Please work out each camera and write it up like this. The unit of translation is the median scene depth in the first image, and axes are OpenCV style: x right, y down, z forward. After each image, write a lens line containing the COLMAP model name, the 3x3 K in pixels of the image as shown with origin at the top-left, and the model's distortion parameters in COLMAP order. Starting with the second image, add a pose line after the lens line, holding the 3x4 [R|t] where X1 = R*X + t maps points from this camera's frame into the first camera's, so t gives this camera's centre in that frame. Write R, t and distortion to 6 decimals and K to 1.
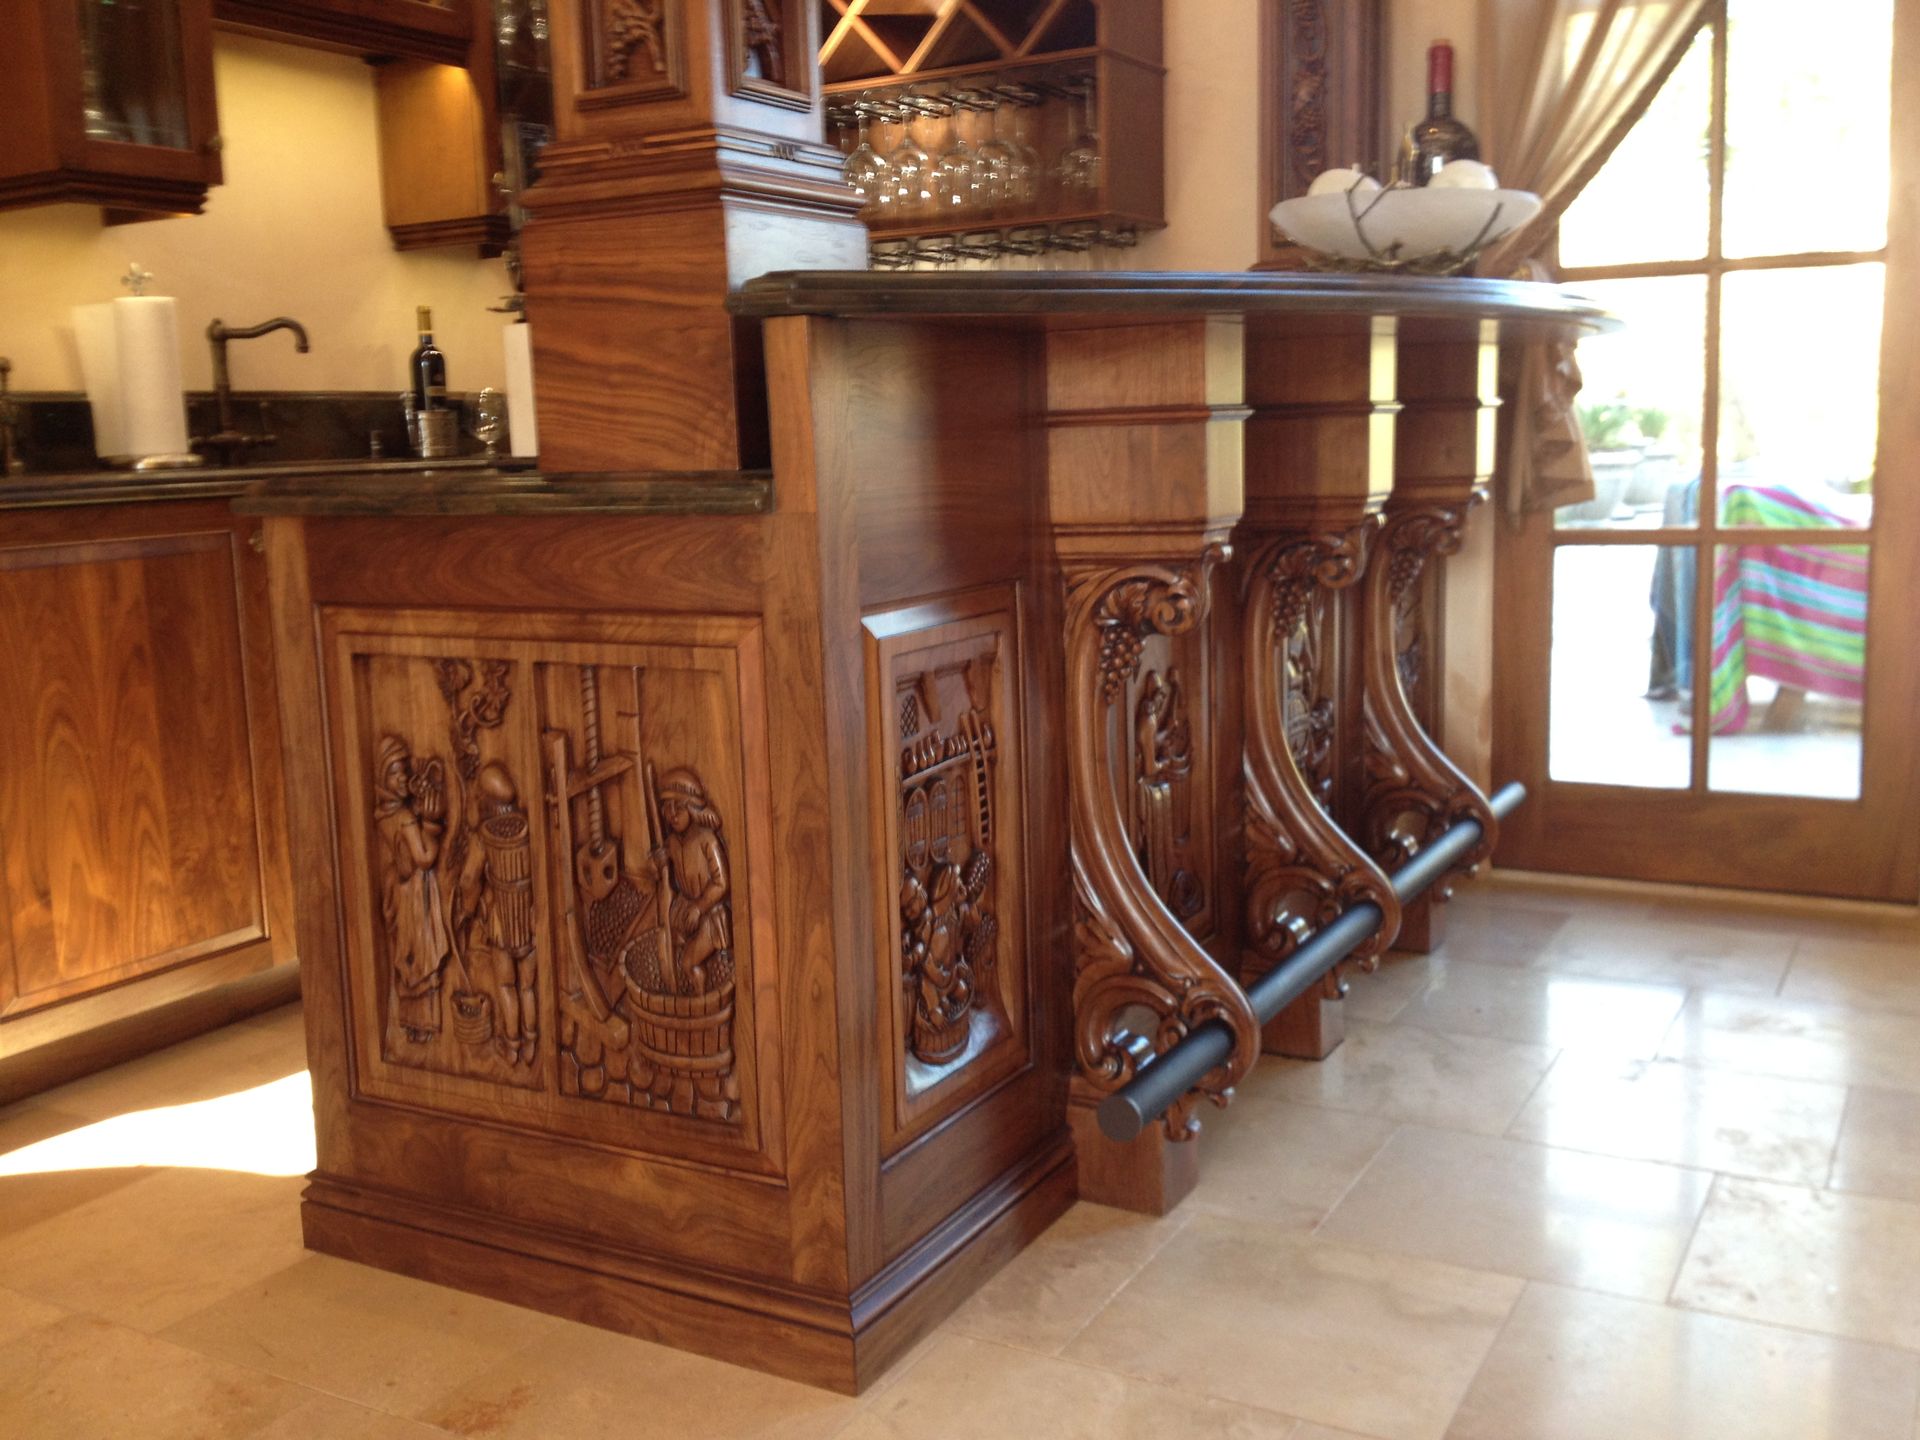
lens RADIAL K [[1827.4, 0, 952.9], [0, 1827.4, 708.5], [0, 0, 1]] dist [0.212842, -0.532778]
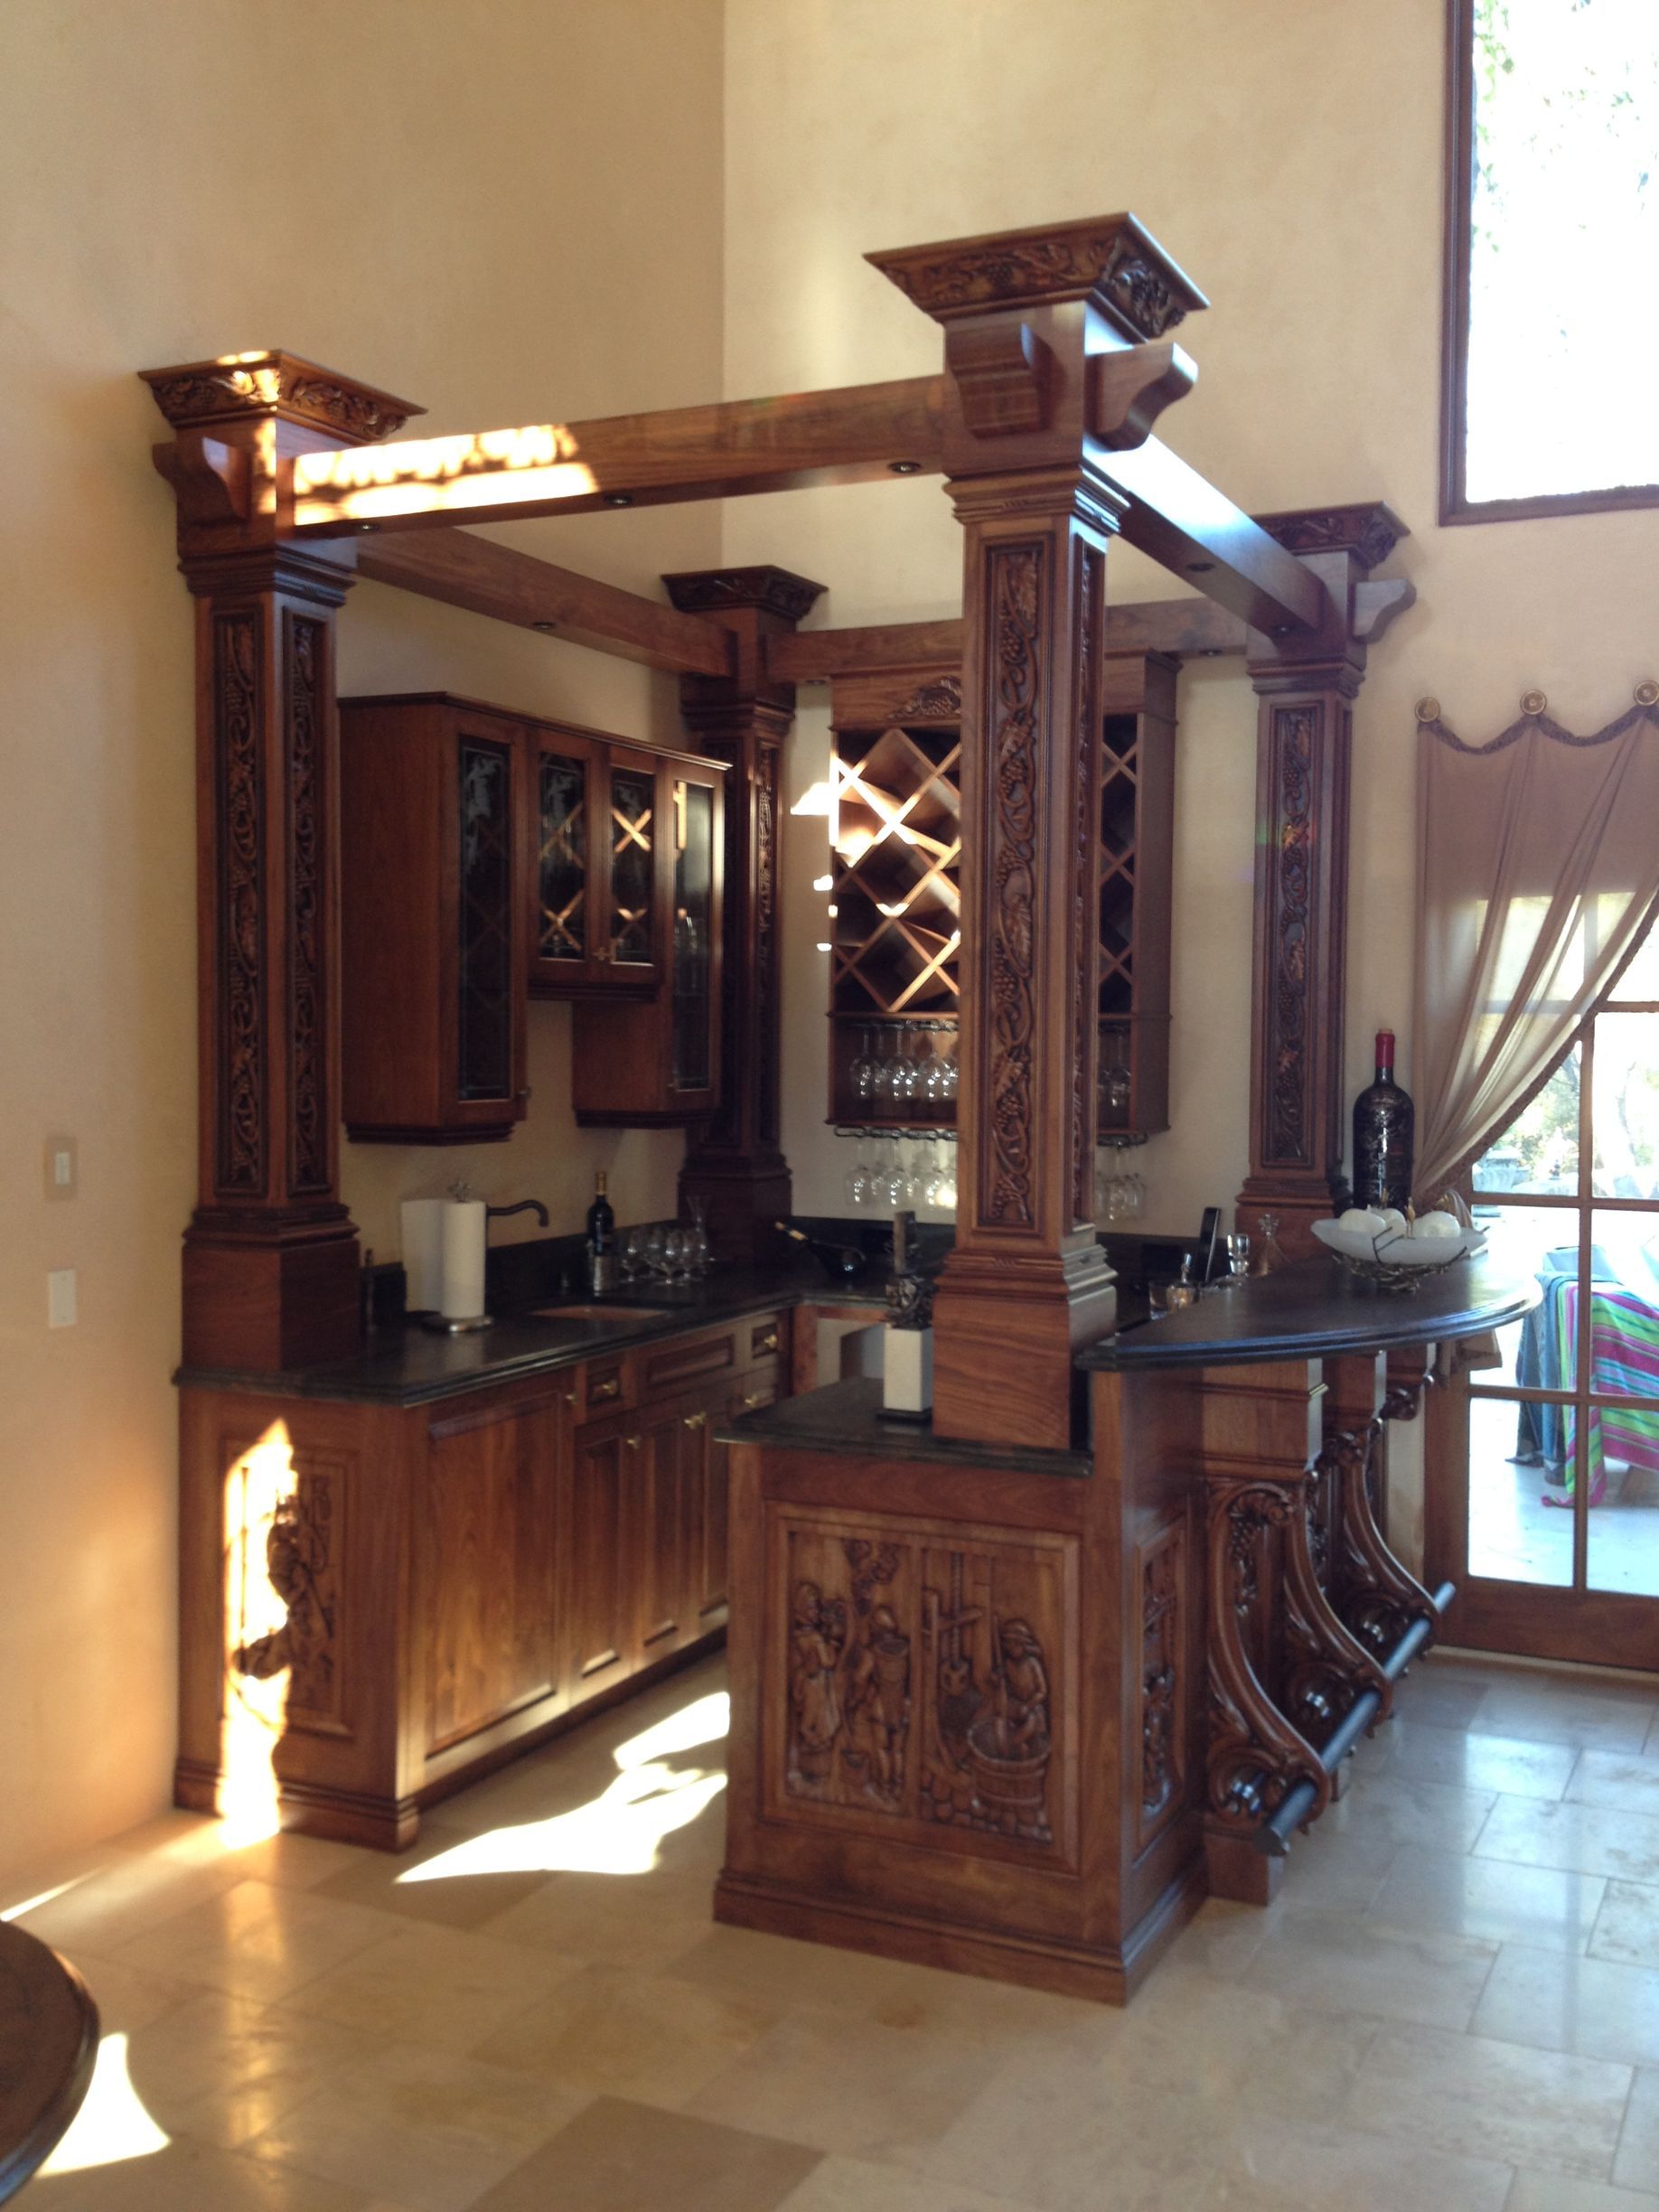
lens RADIAL K [[2105.3, 0, 857.3], [0, 2105.3, 1102.7], [0, 0, 1]] dist [0.212842, -0.532778]
pose [[0.996438, 0.035804, 0.076348, -0.424982], [-0.026753, 0.992838, -0.116438, -0.190518], [-0.079970, 0.113981, 0.990259, -0.901902]]
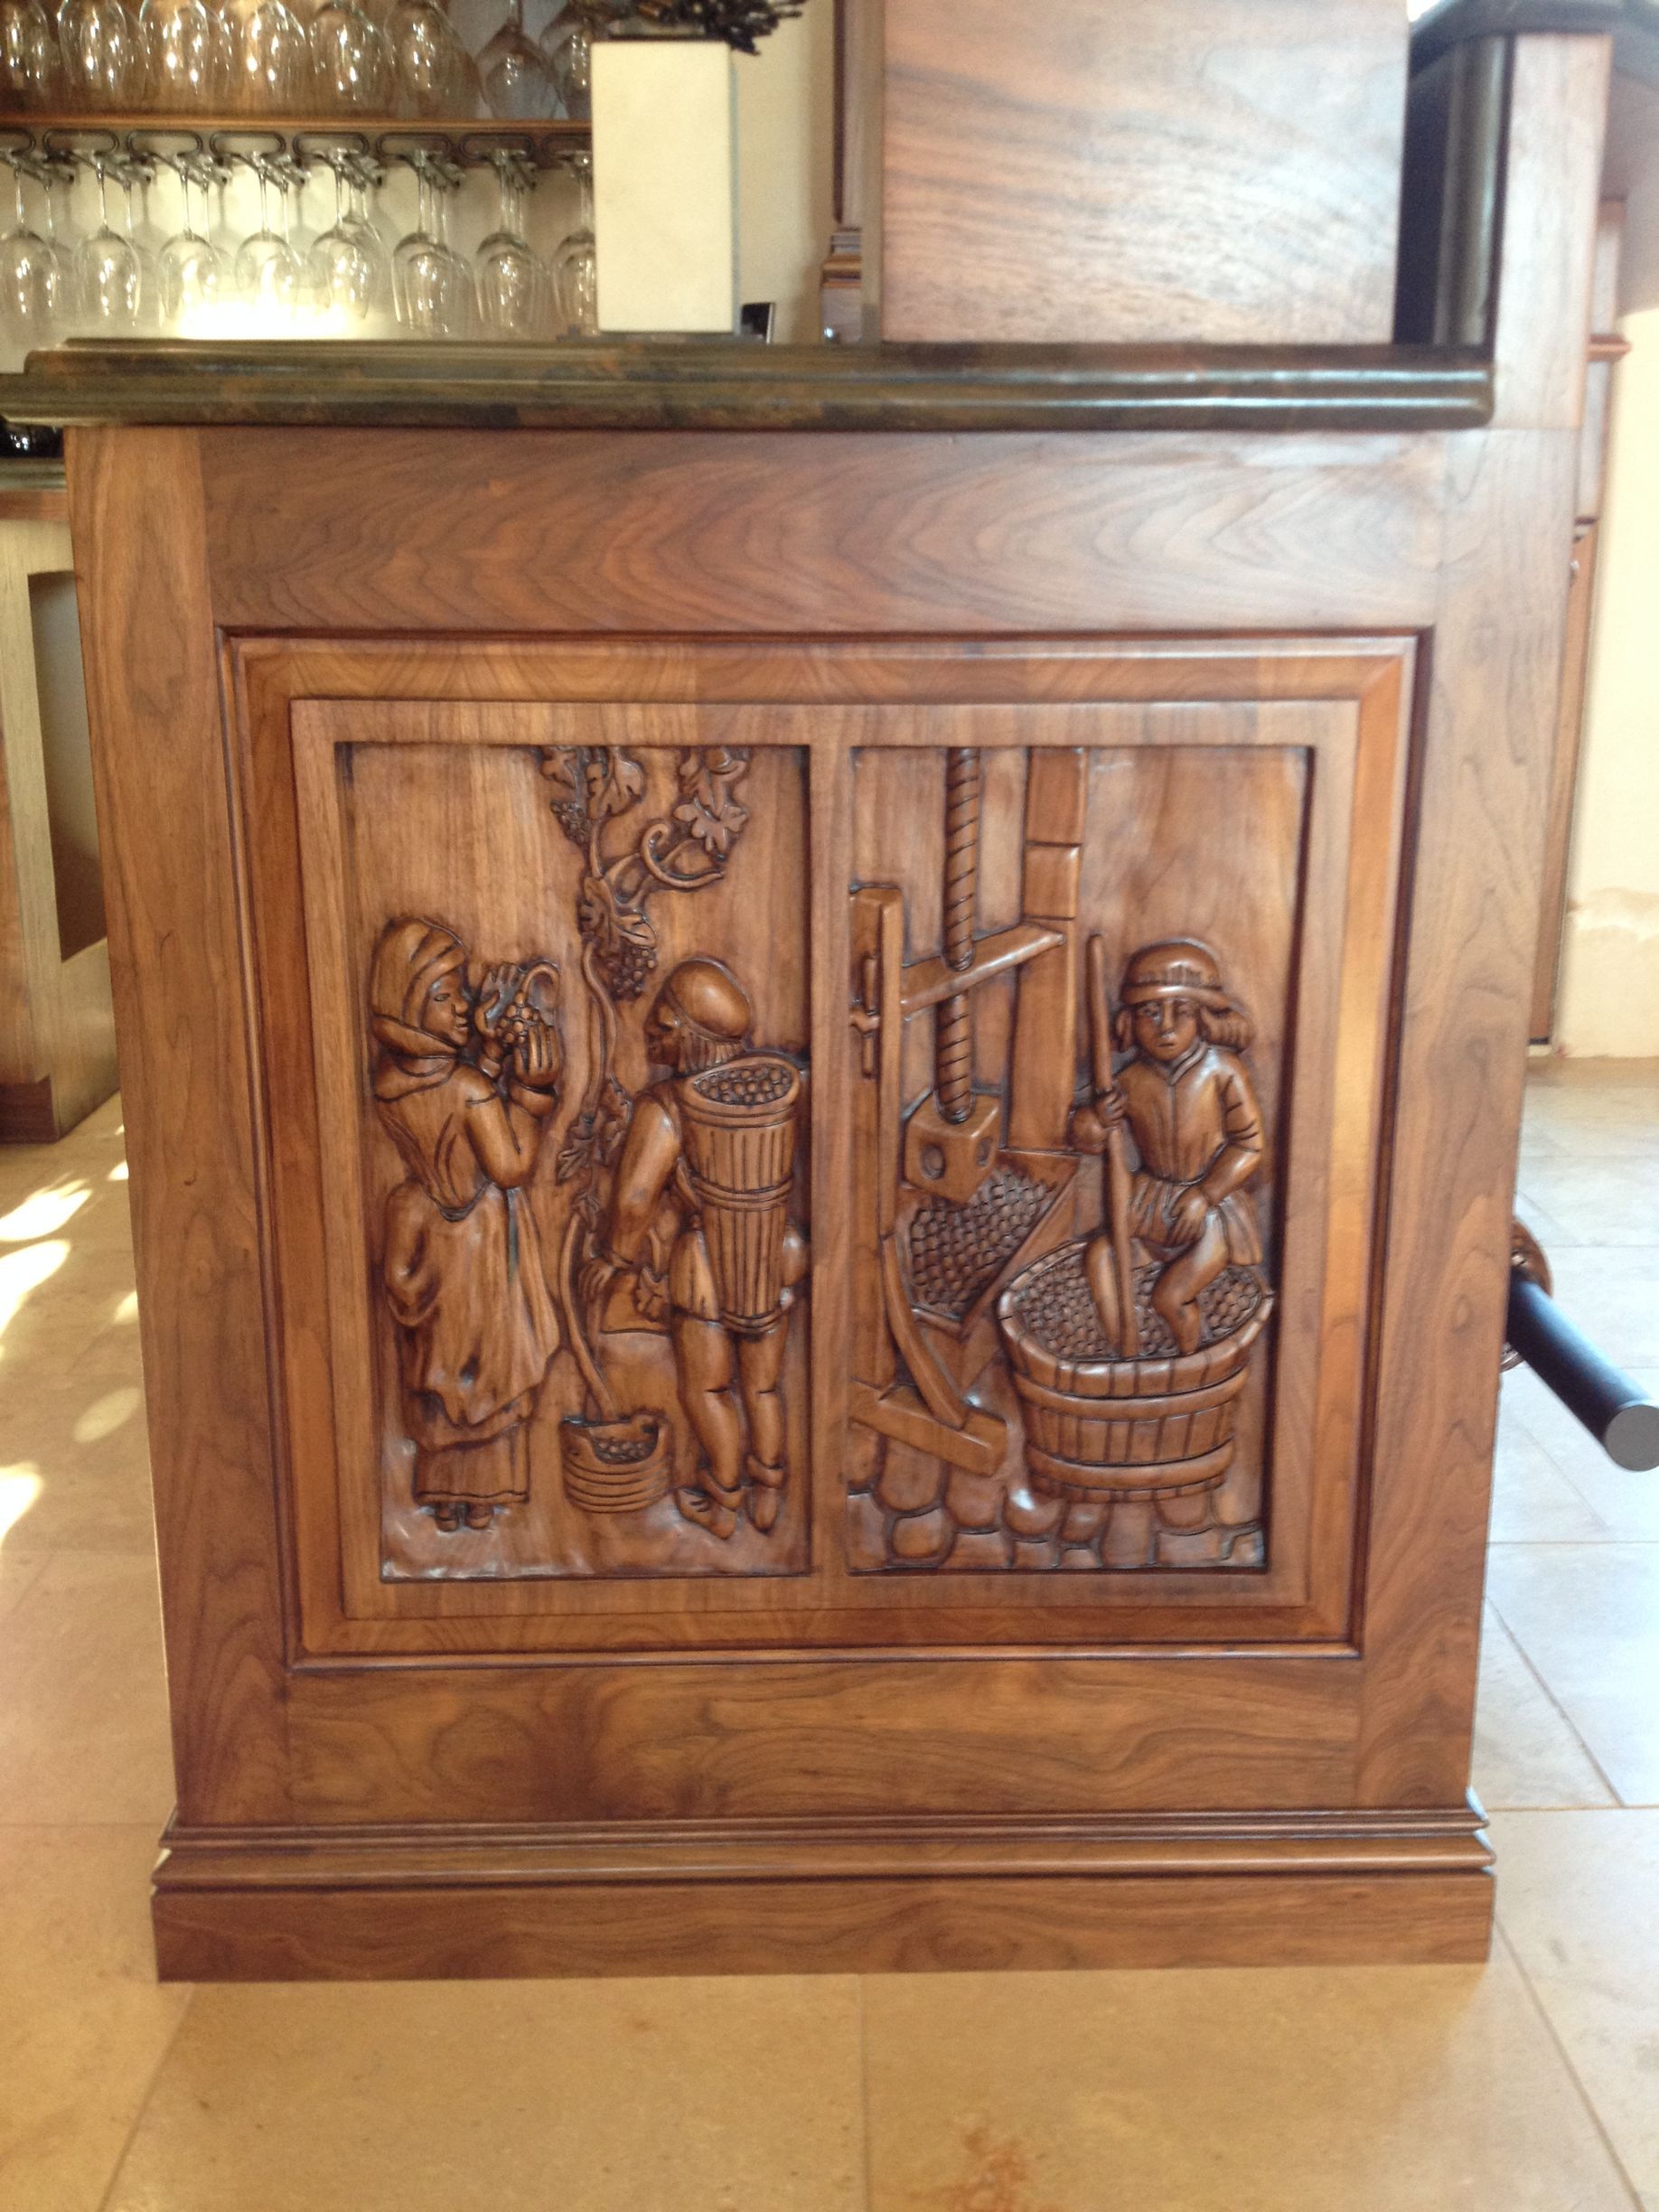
lens RADIAL K [[2105.3, 0, 857.3], [0, 2105.3, 1102.7], [0, 0, 1]] dist [0.212842, -0.532778]
pose [[0.853046, -0.098419, 0.512470, -0.500979], [0.047400, 0.992608, 0.111727, 0.005951], [-0.519678, -0.071017, 0.851405, 0.482249]]
